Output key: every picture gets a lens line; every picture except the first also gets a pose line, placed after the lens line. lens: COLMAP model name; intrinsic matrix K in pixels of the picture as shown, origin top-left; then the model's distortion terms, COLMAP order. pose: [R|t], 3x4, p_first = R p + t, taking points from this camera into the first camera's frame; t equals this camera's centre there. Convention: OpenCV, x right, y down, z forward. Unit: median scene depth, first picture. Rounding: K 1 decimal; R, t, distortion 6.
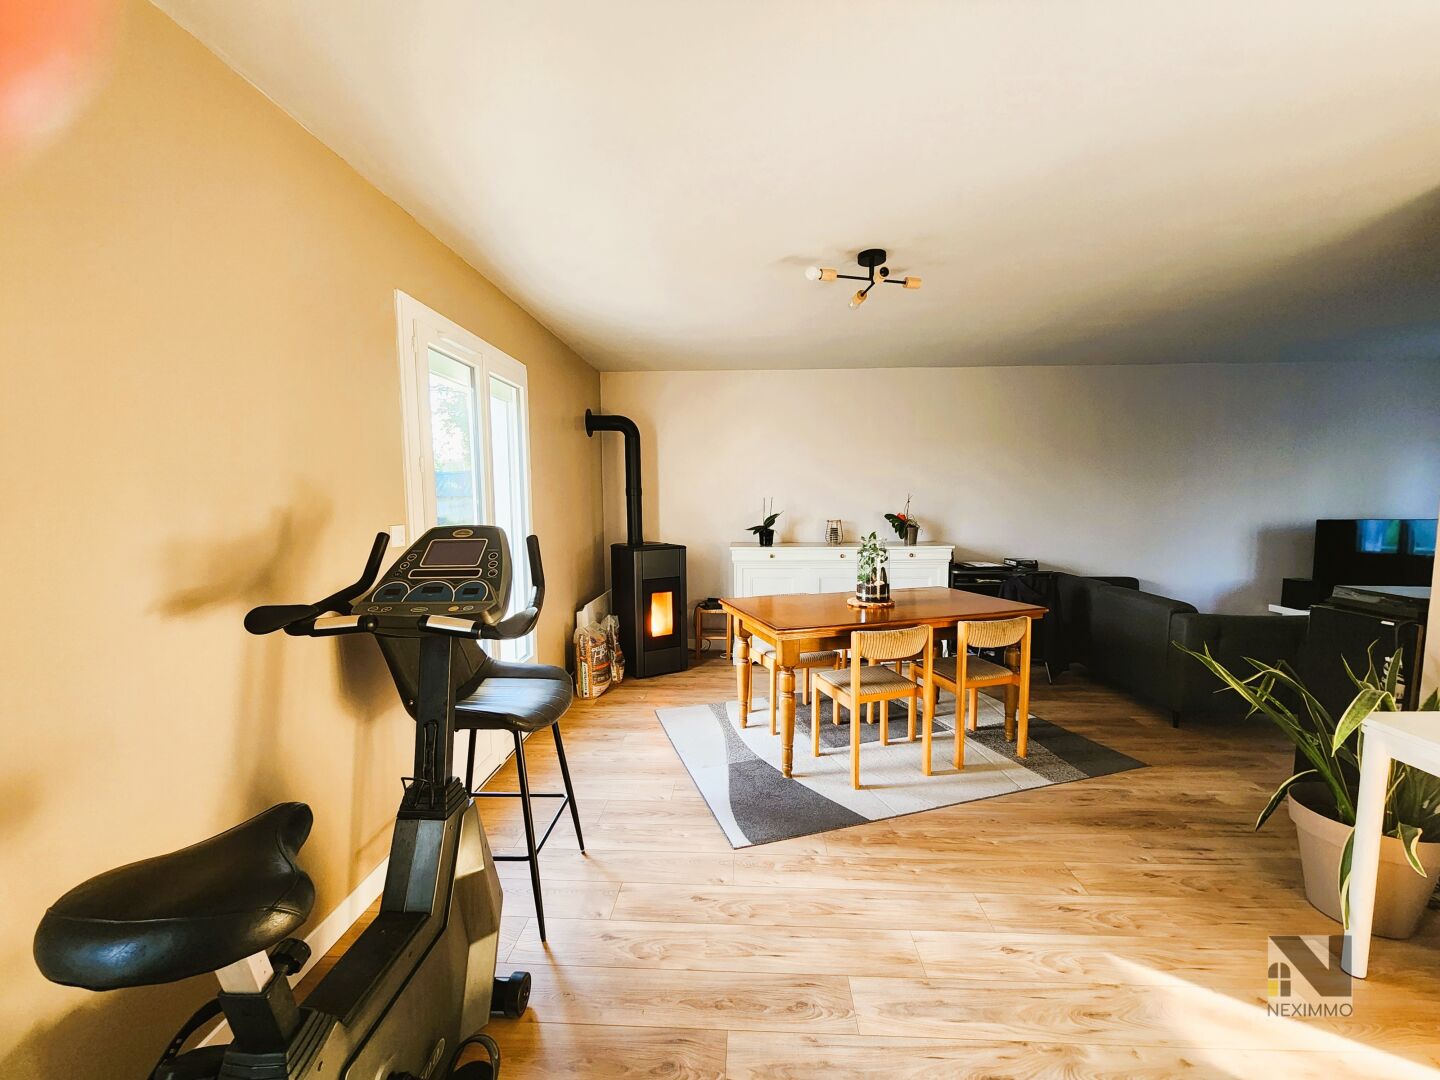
lens RADIAL K [[589.5, 0, 718.8], [0, 589.5, 541.6], [0, 0, 1]] dist [-0.001717, -0.000064]
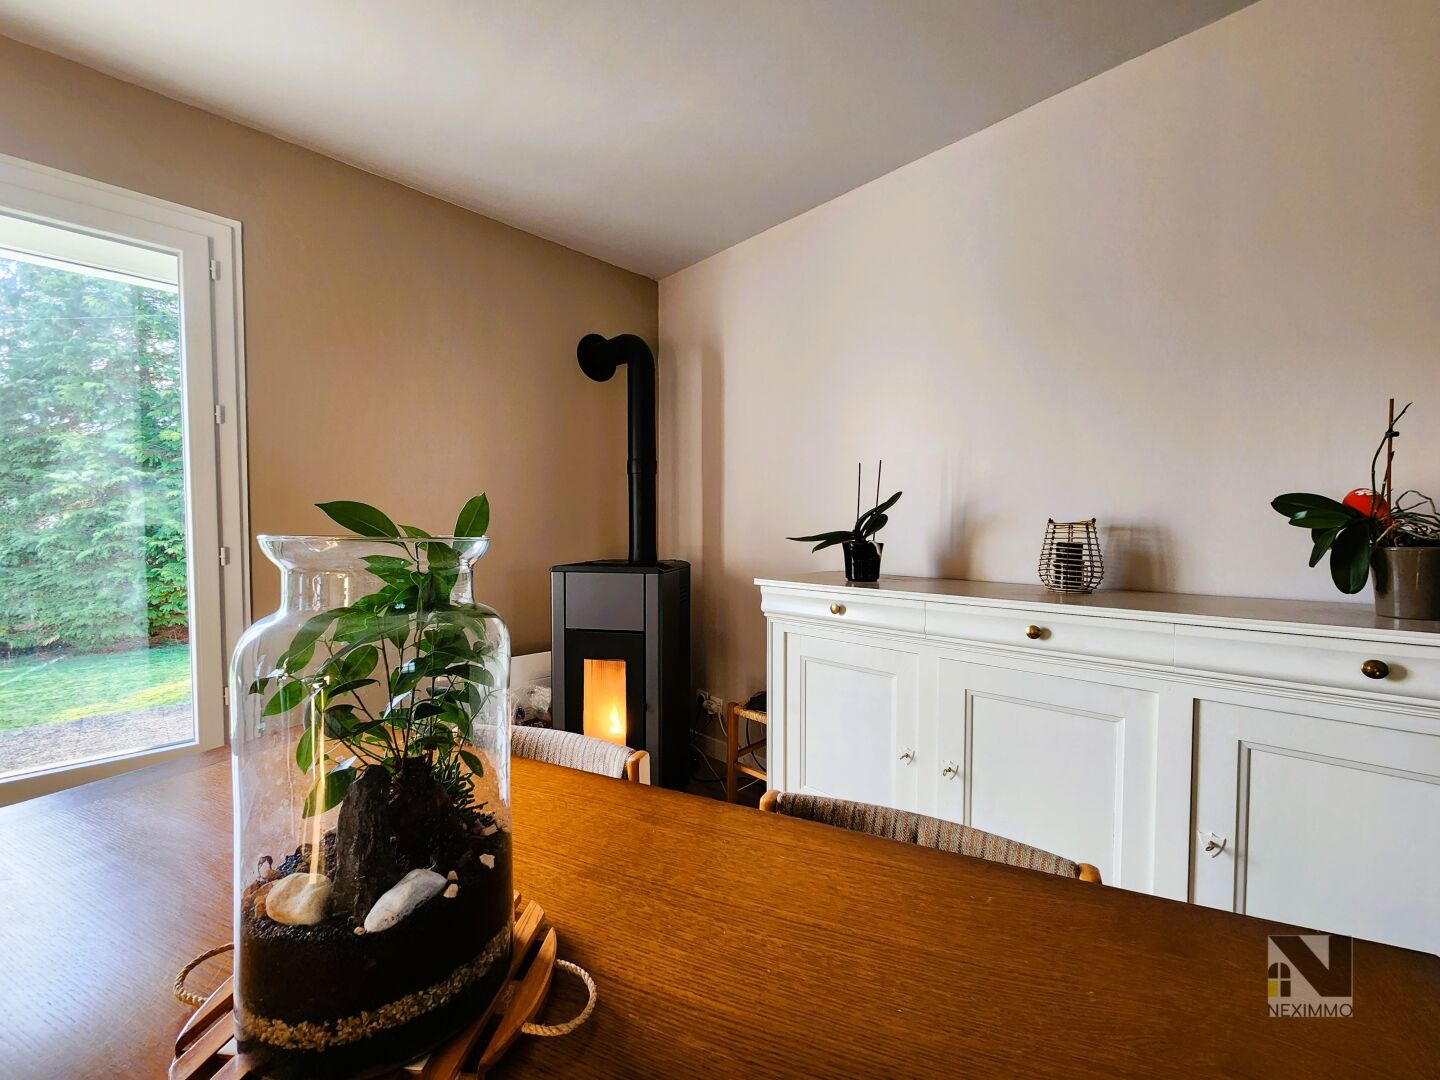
lens RADIAL K [[589.5, 0, 730.6], [0, 589.5, 544.2], [0, 0, 1]] dist [-0.001717, -0.000064]
pose [[0.744897, 0.026853, -0.666639, 0.278155], [-0.070401, 0.996775, -0.038514, 0.002519], [0.663455, 0.075621, 0.744385, 0.649153]]
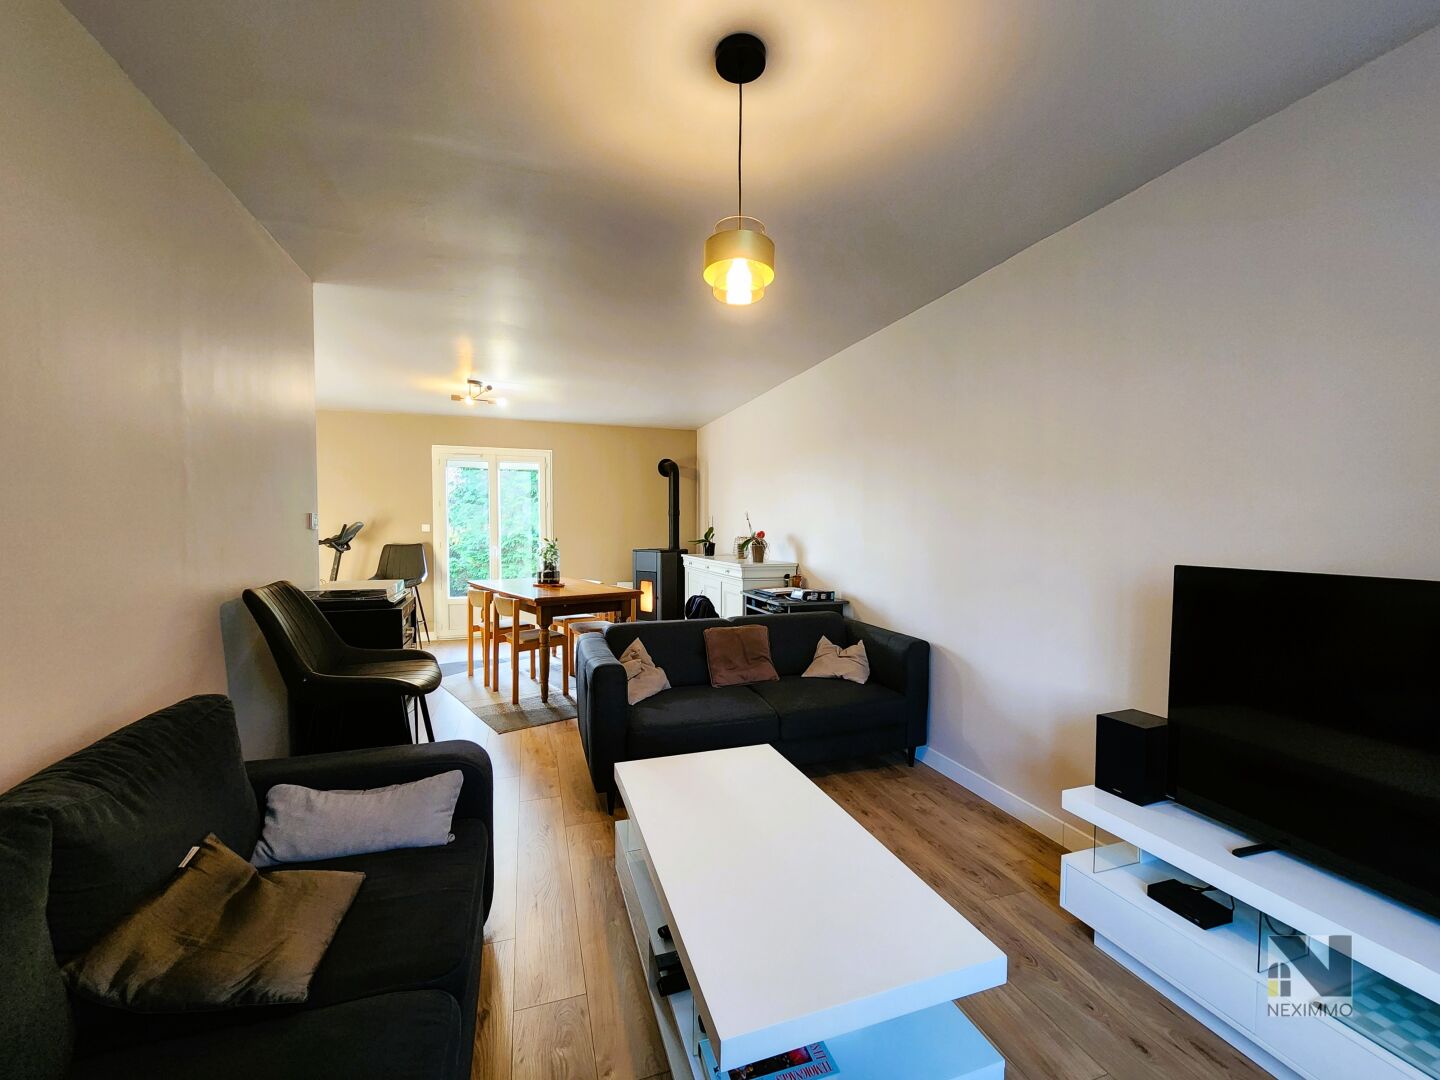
lens RADIAL K [[589.5, 0, 720.7], [0, 589.5, 543.8], [0, 0, 1]] dist [-0.001717, -0.000064]
pose [[0.364283, 0.037356, -0.930539, 1.195868], [-0.095700, 0.995407, 0.002496, -0.024448], [0.926358, 0.088143, 0.366185, 0.587938]]
